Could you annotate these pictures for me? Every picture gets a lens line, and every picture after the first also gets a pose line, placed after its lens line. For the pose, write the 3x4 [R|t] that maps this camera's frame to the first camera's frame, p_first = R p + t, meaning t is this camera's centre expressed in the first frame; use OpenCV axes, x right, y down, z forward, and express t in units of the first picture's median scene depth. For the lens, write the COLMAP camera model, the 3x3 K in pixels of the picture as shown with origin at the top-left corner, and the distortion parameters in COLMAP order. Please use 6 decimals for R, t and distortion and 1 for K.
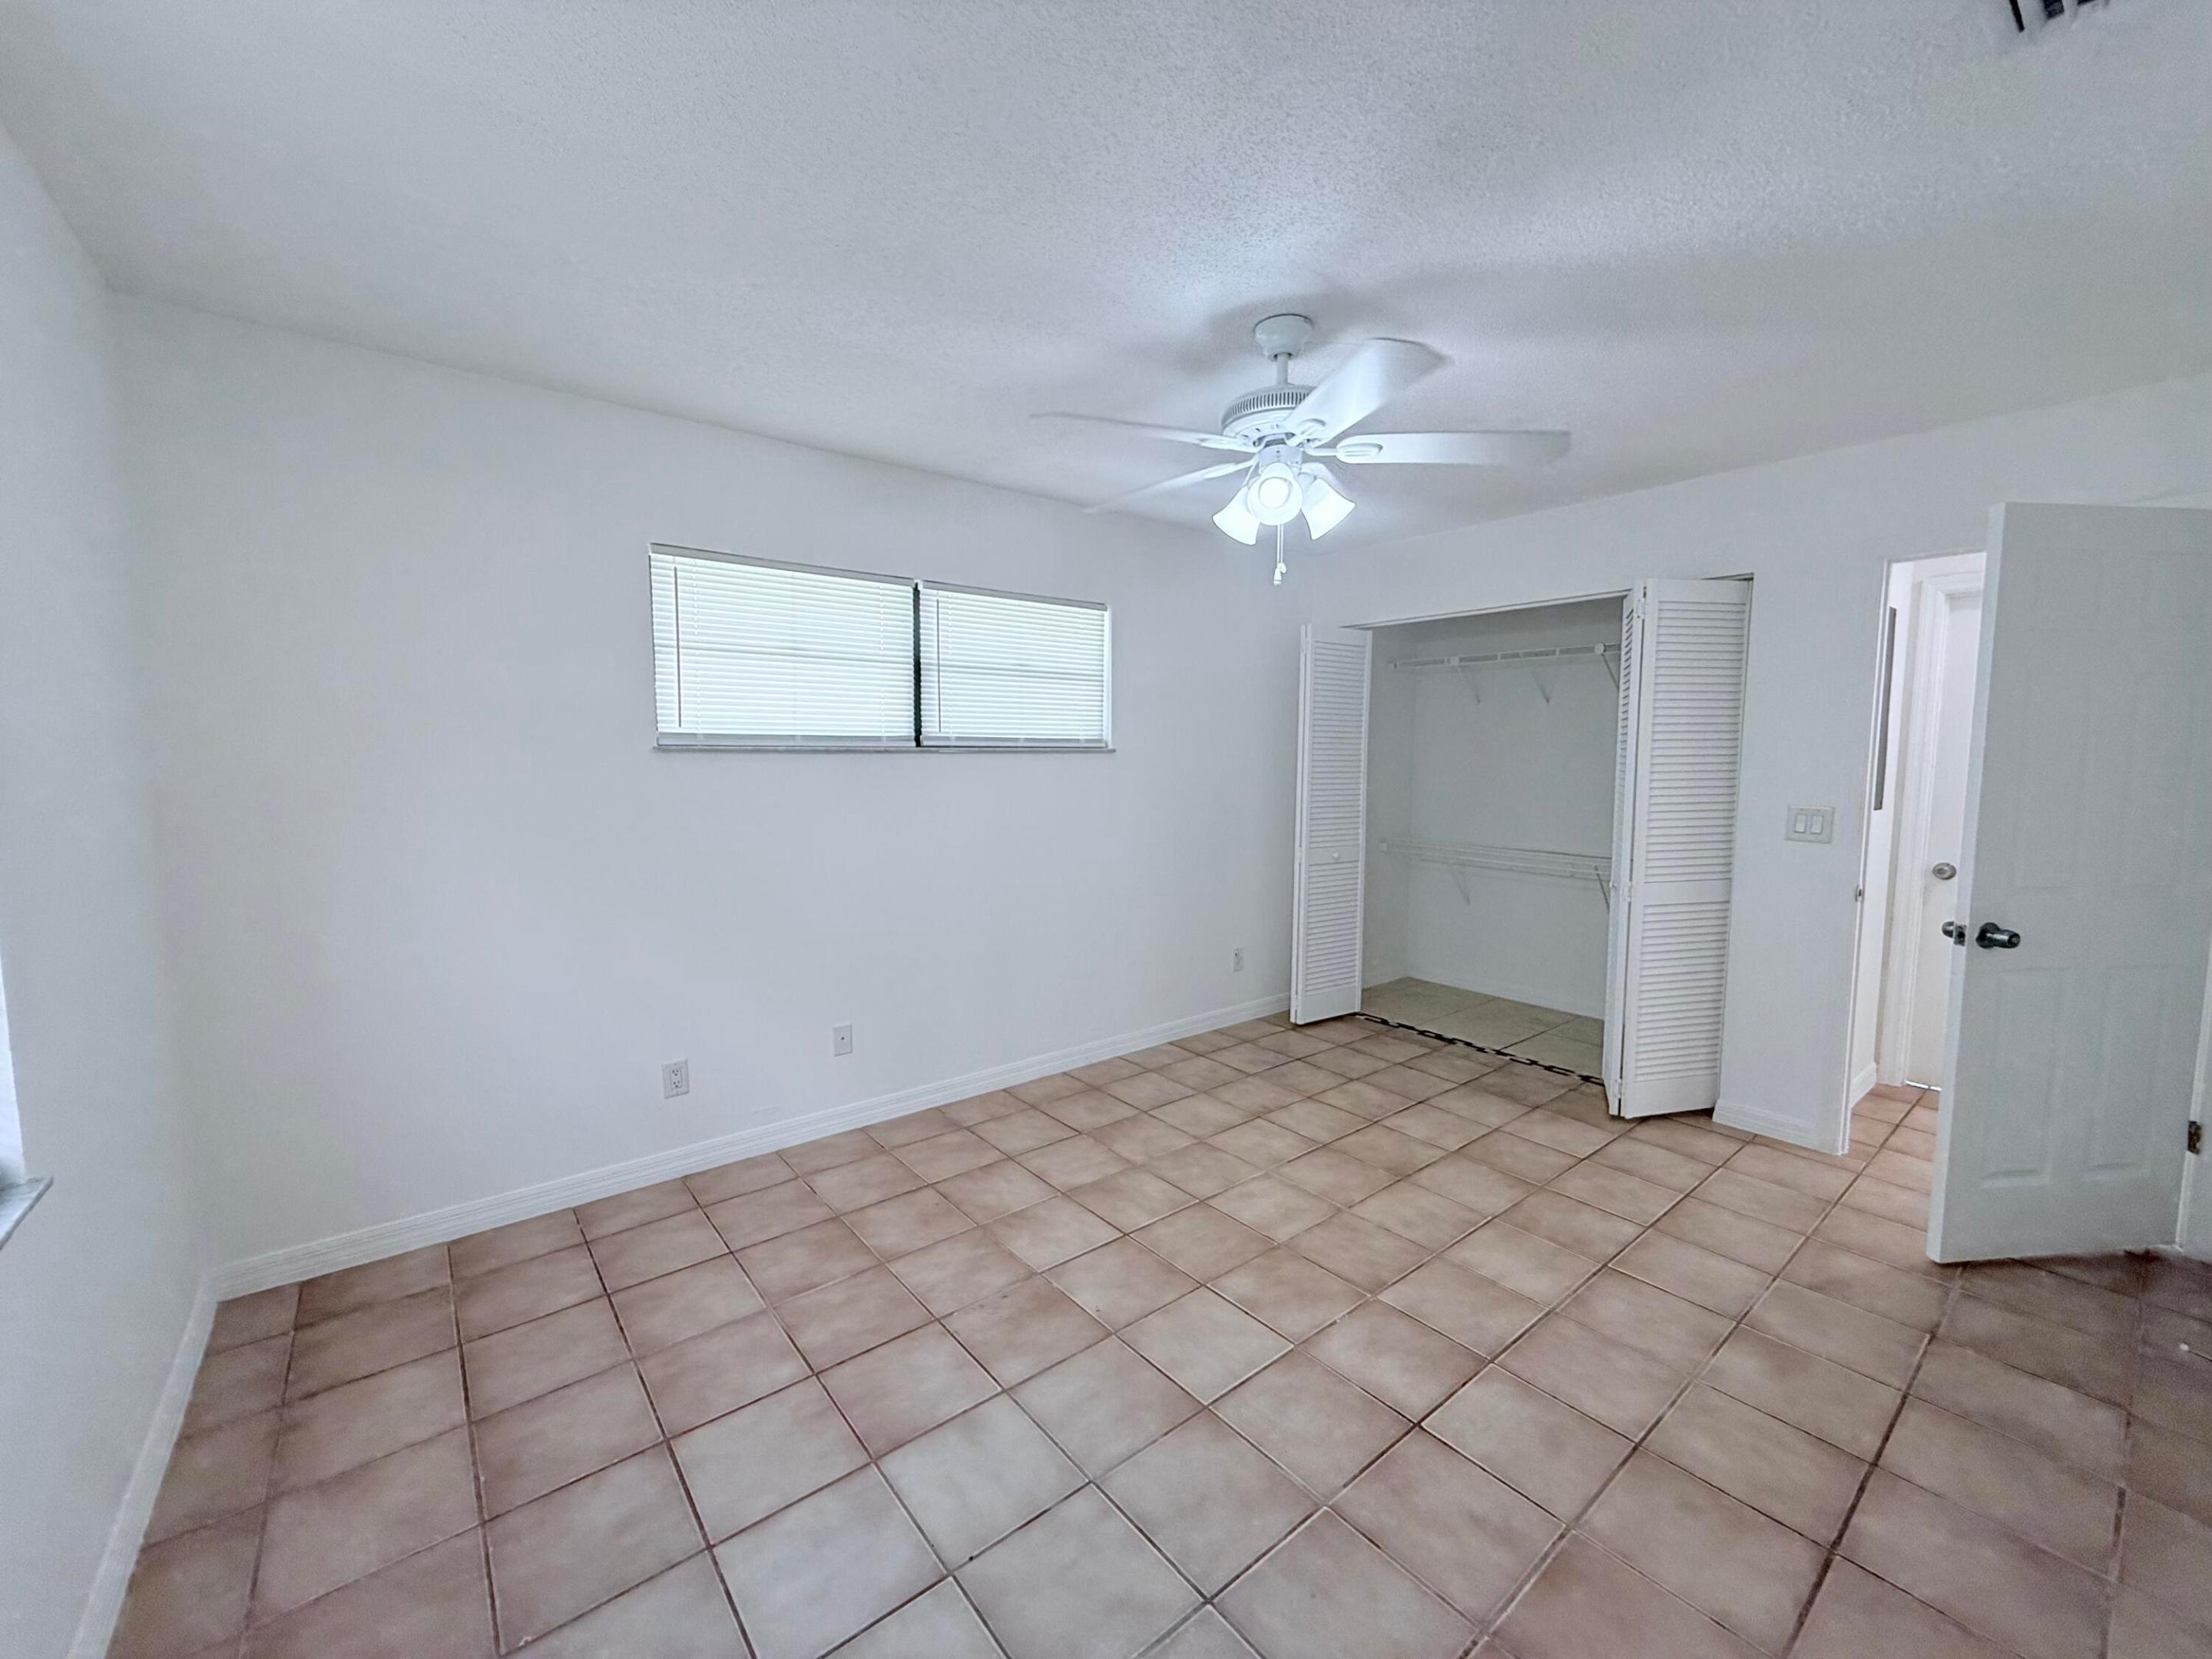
lens RADIAL K [[881.8, 0, 1094.5], [0, 881.8, 830.5], [0, 0, 1]] dist [-0.001391, 0.000088]
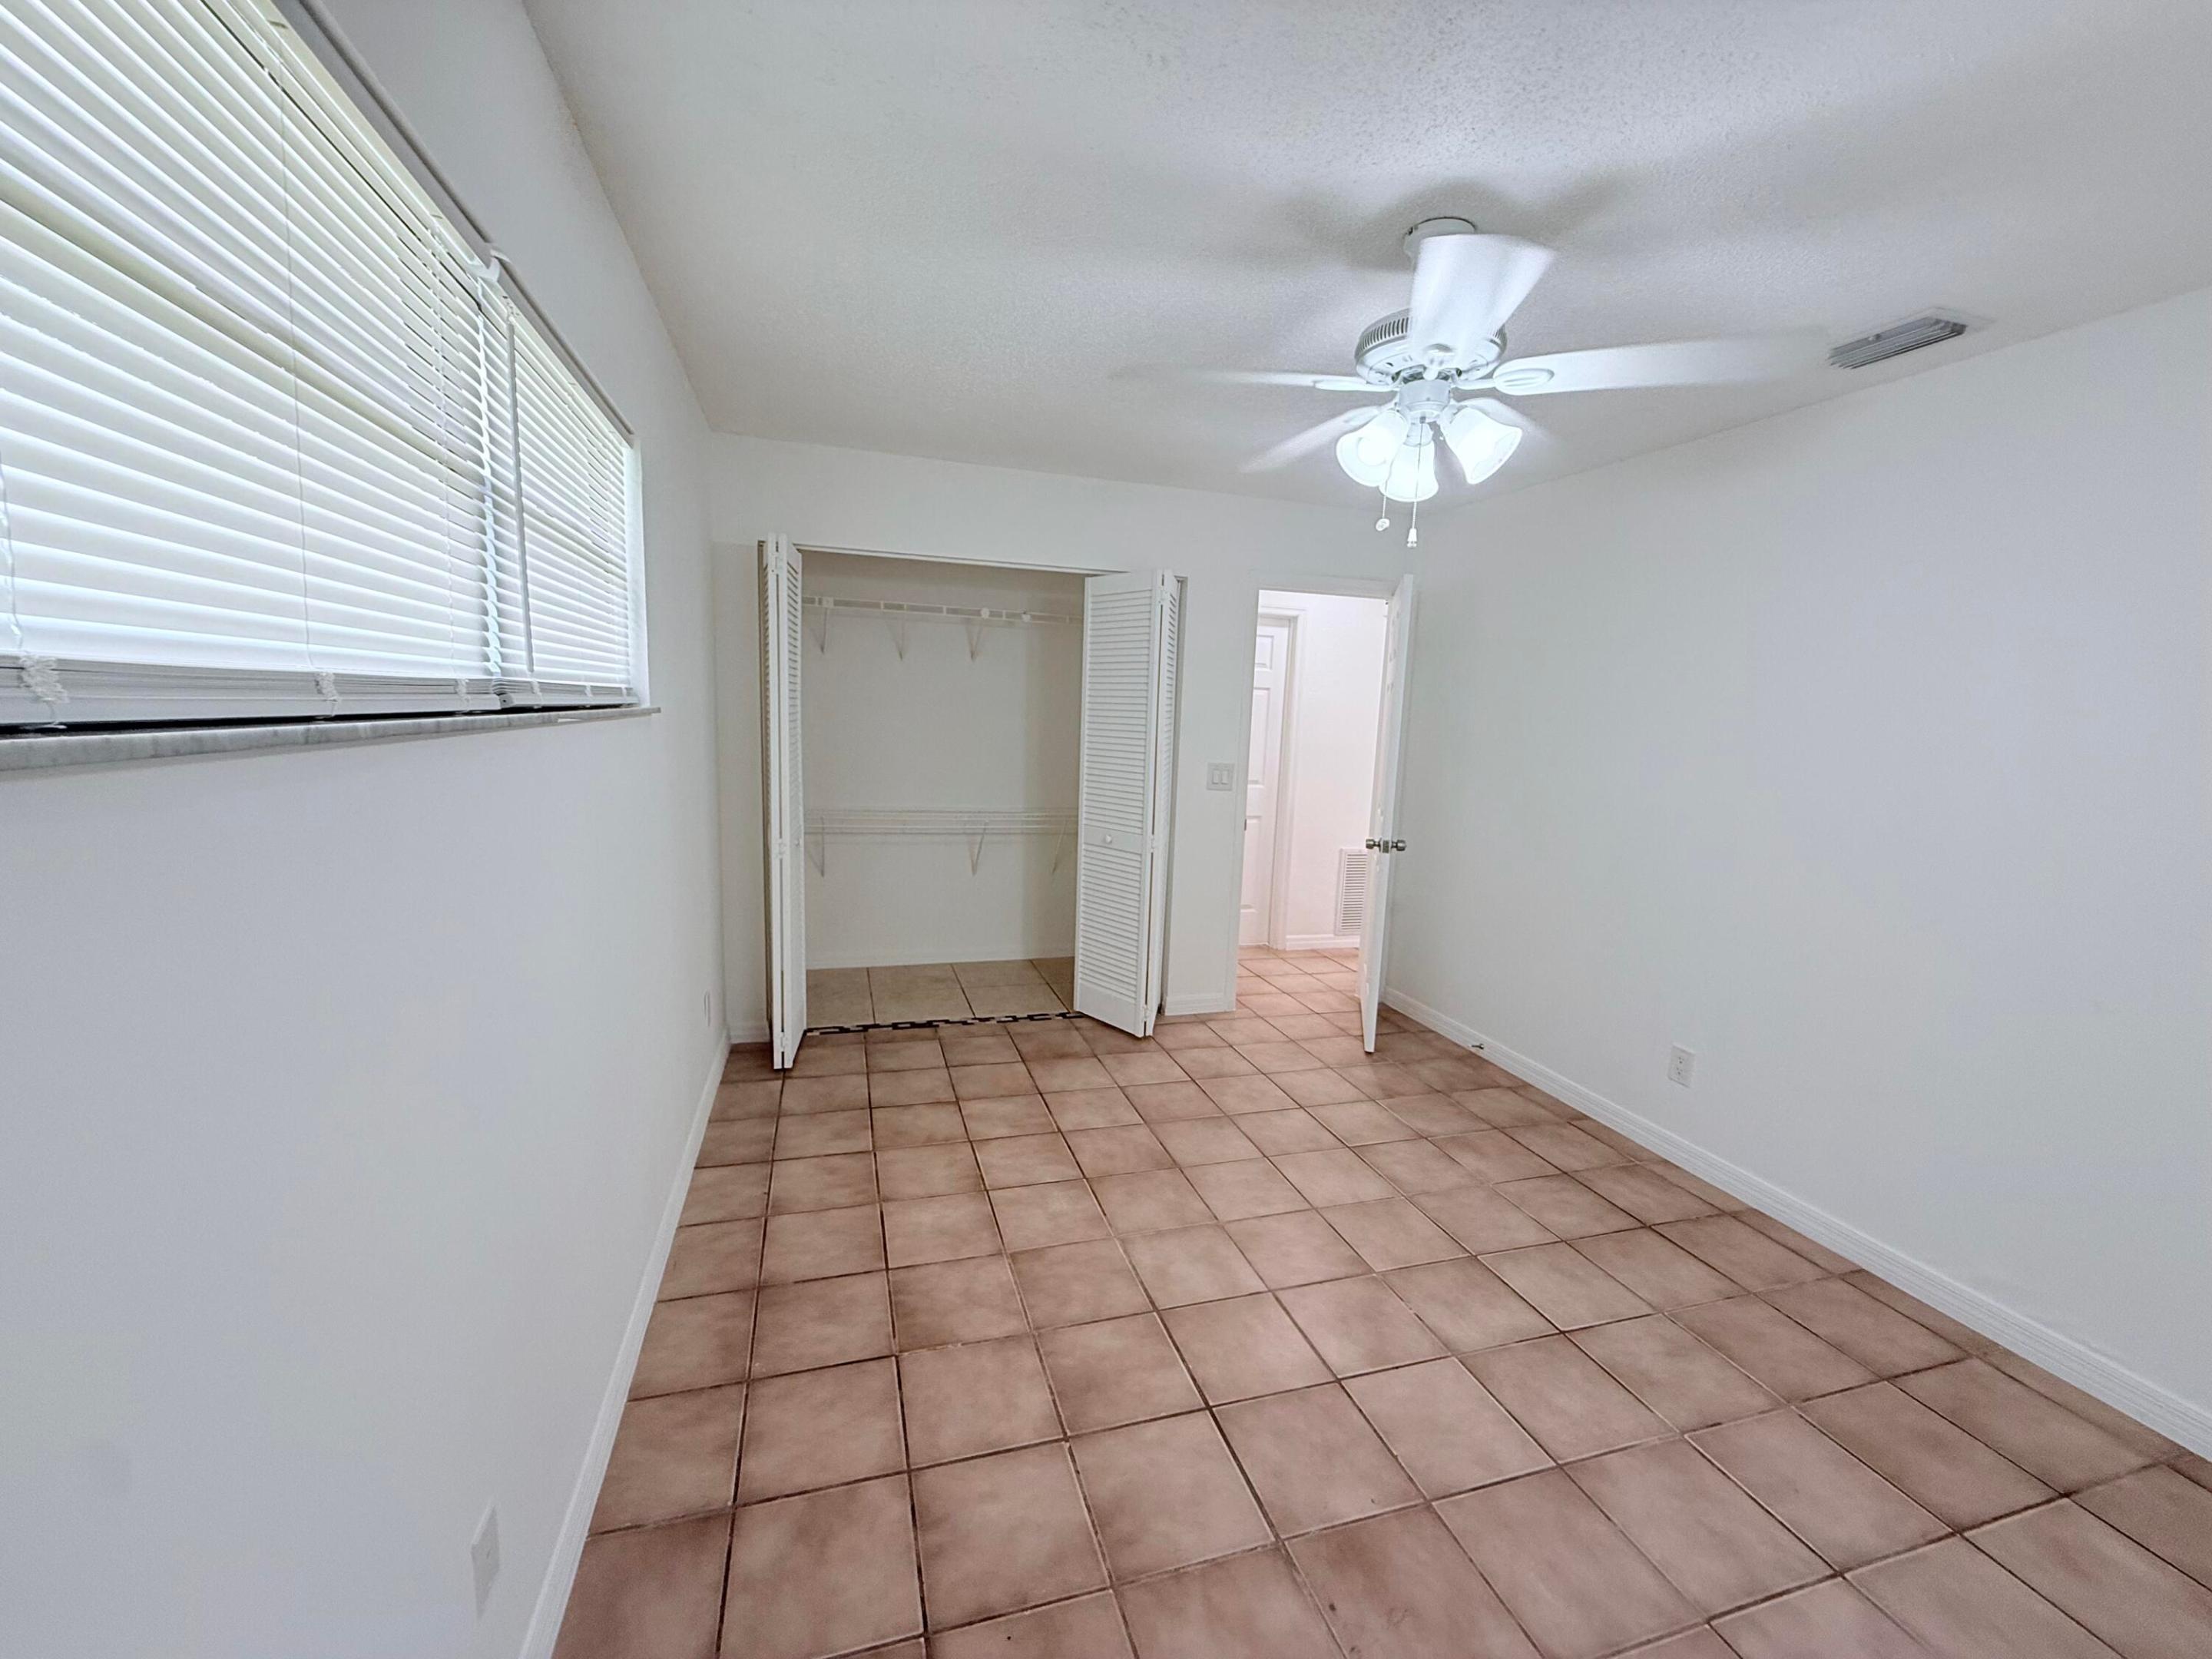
lens RADIAL K [[881.8, 0, 1097.1], [0, 881.8, 833.5], [0, 0, 1]] dist [-0.001391, 0.000088]
pose [[0.369689, -0.120192, 0.921349, -0.544811], [0.045766, 0.992750, 0.111143, -0.085729], [-0.928028, 0.001079, 0.372509, 0.729439]]
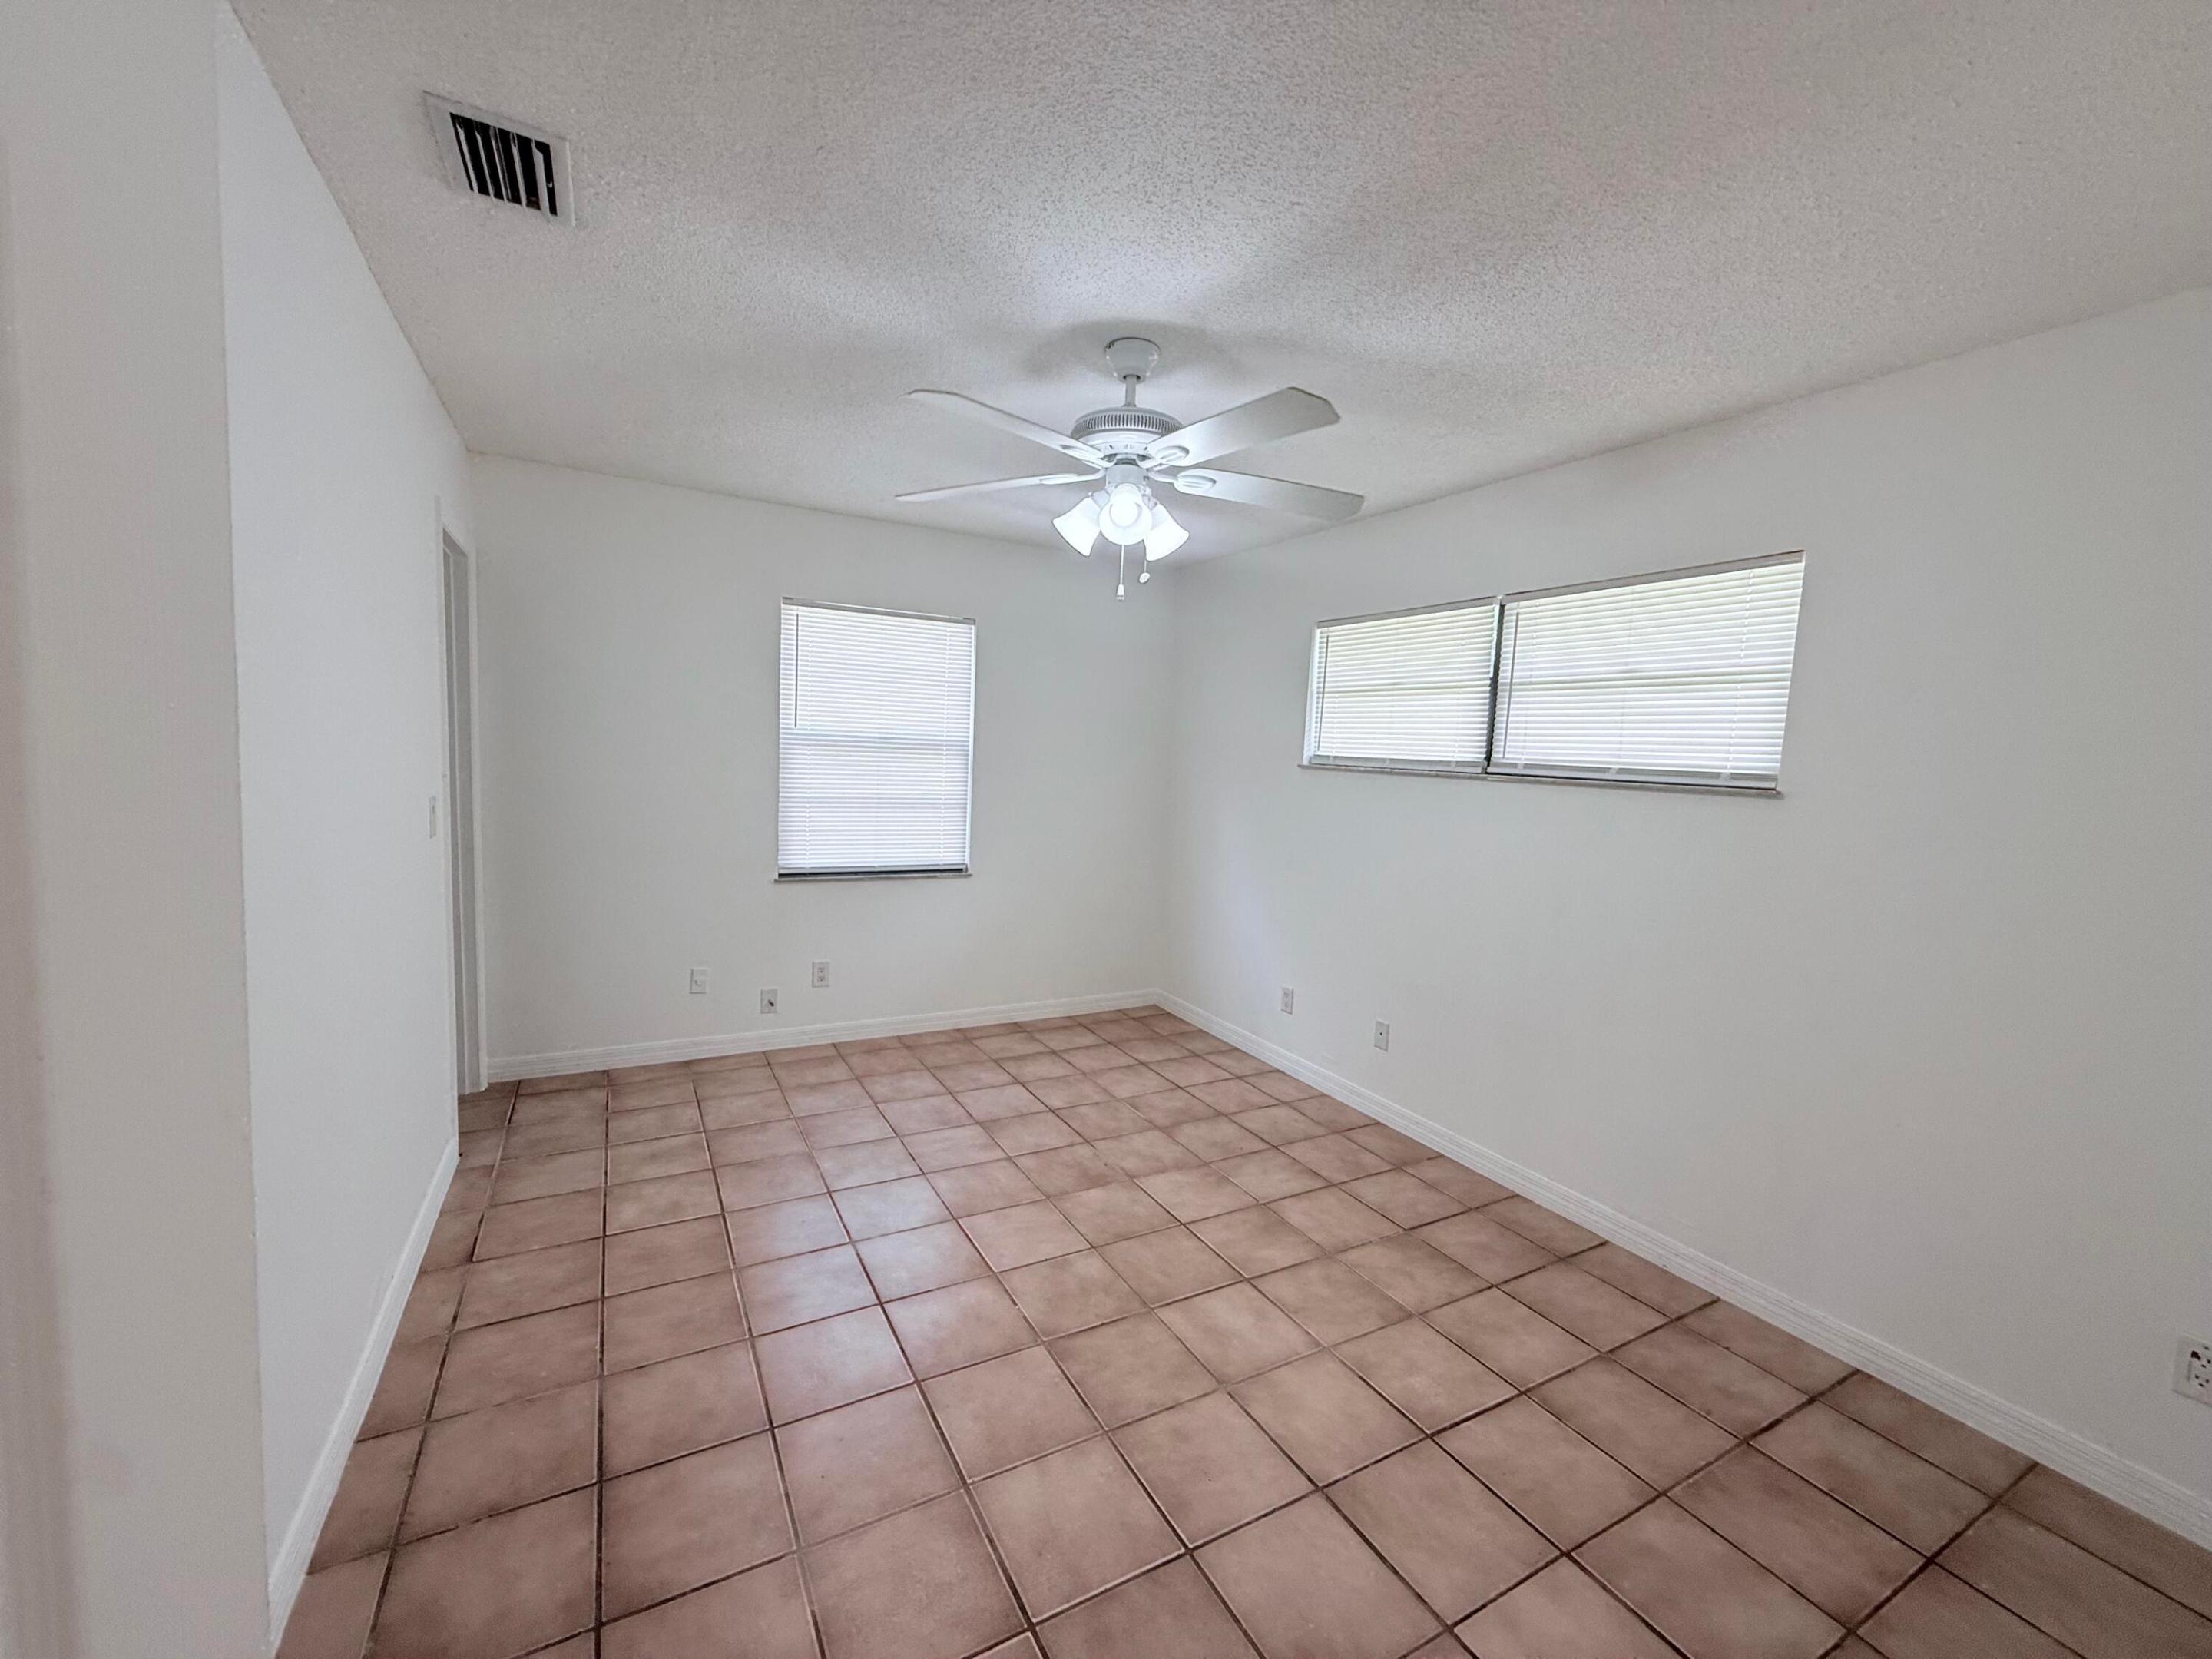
lens RADIAL K [[881.8, 0, 1101.6], [0, 881.8, 832.5], [0, 0, 1]] dist [-0.001391, 0.000088]
pose [[-0.165980, 0.082252, -0.982693, 0.937976], [-0.137673, 0.984823, 0.105684, -0.089253], [0.976472, 0.152832, -0.152137, 0.888990]]
